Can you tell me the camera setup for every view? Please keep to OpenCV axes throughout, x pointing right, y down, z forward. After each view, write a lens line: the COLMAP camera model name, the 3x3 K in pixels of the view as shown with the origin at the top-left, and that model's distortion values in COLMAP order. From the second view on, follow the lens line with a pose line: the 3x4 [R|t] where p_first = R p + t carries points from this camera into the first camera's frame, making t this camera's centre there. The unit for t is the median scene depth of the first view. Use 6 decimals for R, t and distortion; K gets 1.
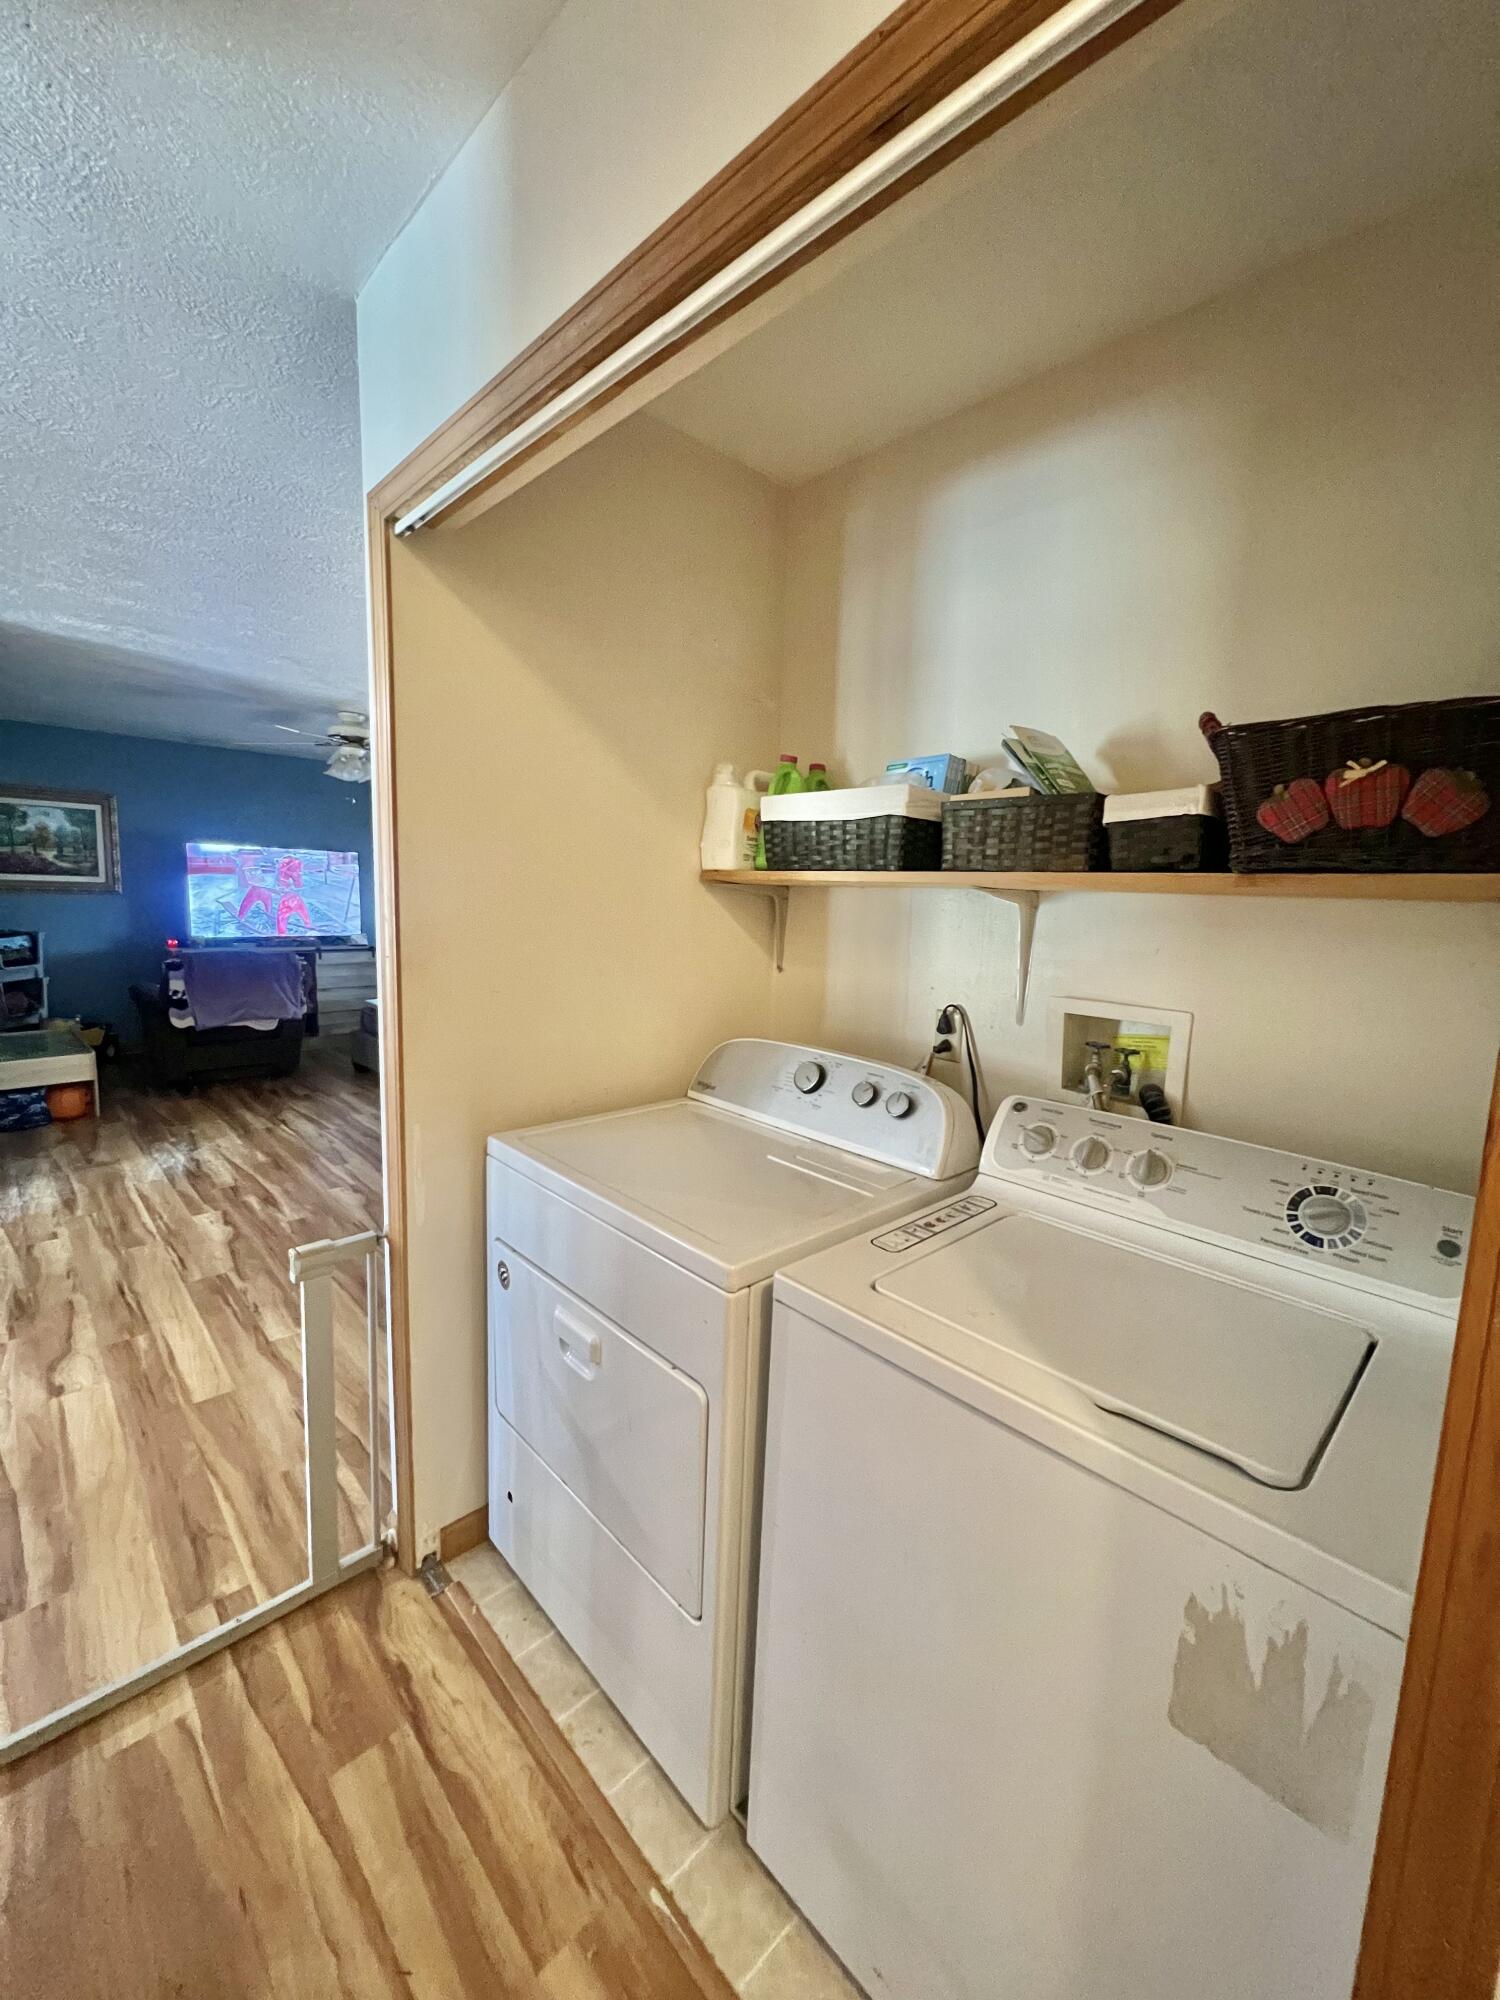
lens RADIAL K [[797.6, 0, 757.1], [0, 797.6, 998.3], [0, 0, 1]] dist [-0.000411, -0.000366]
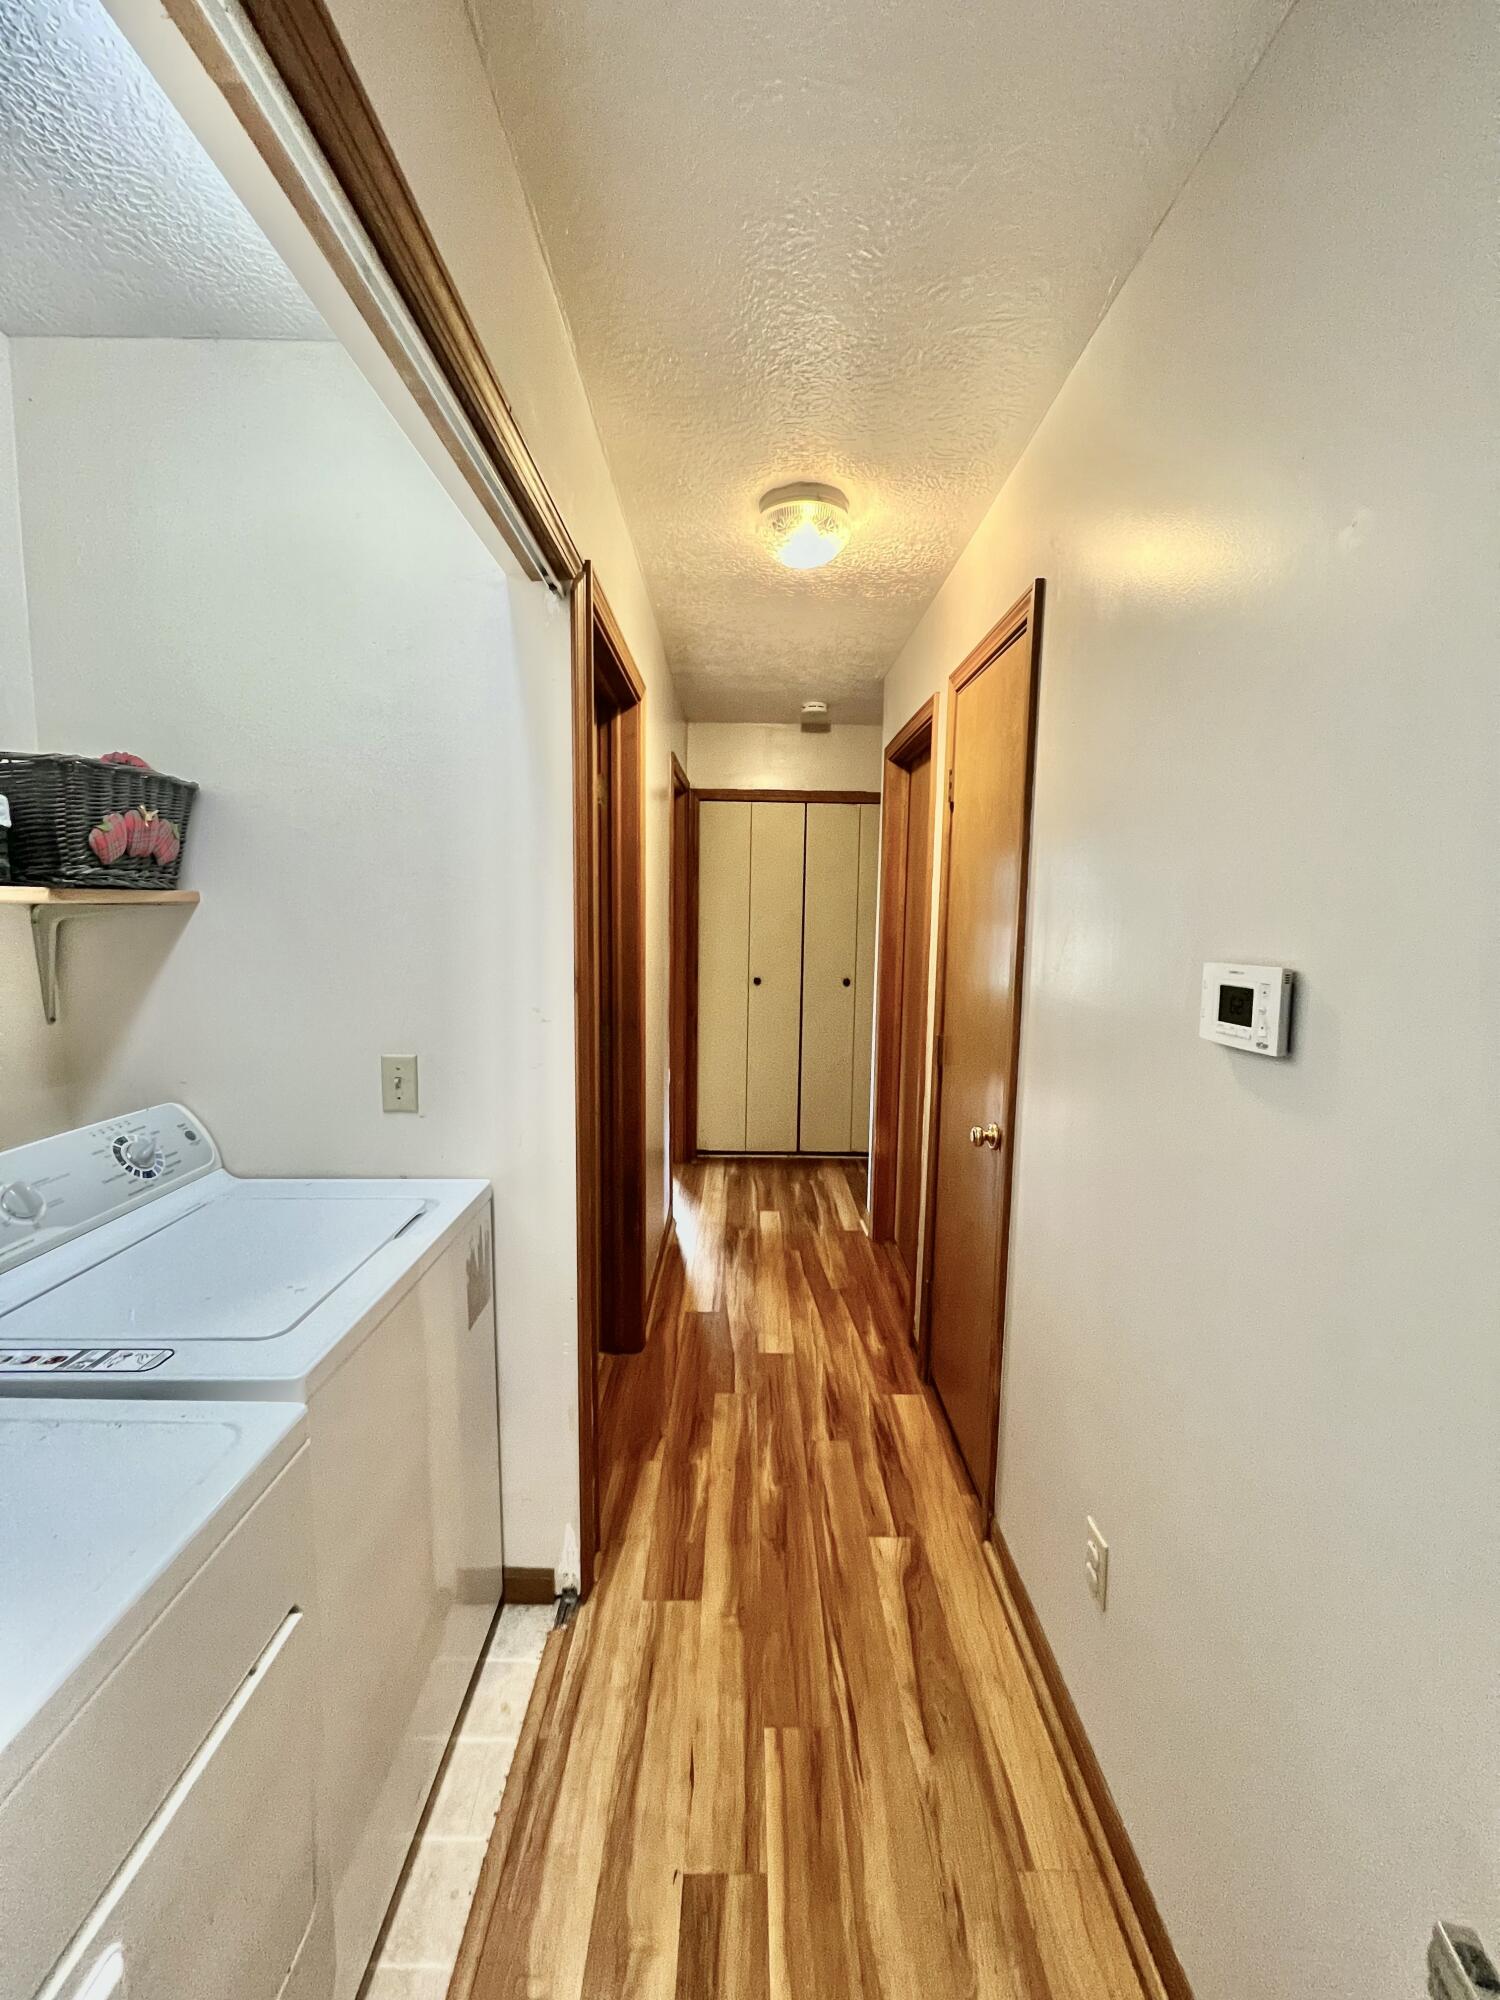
lens RADIAL K [[797.6, 0, 754.5], [0, 797.6, 996.7], [0, 0, 1]] dist [-0.000411, -0.000366]
pose [[-0.718569, -0.122939, 0.684504, -0.726210], [0.052129, 0.971961, 0.229290, -0.187369], [-0.693500, 0.200444, -0.692012, 0.983258]]
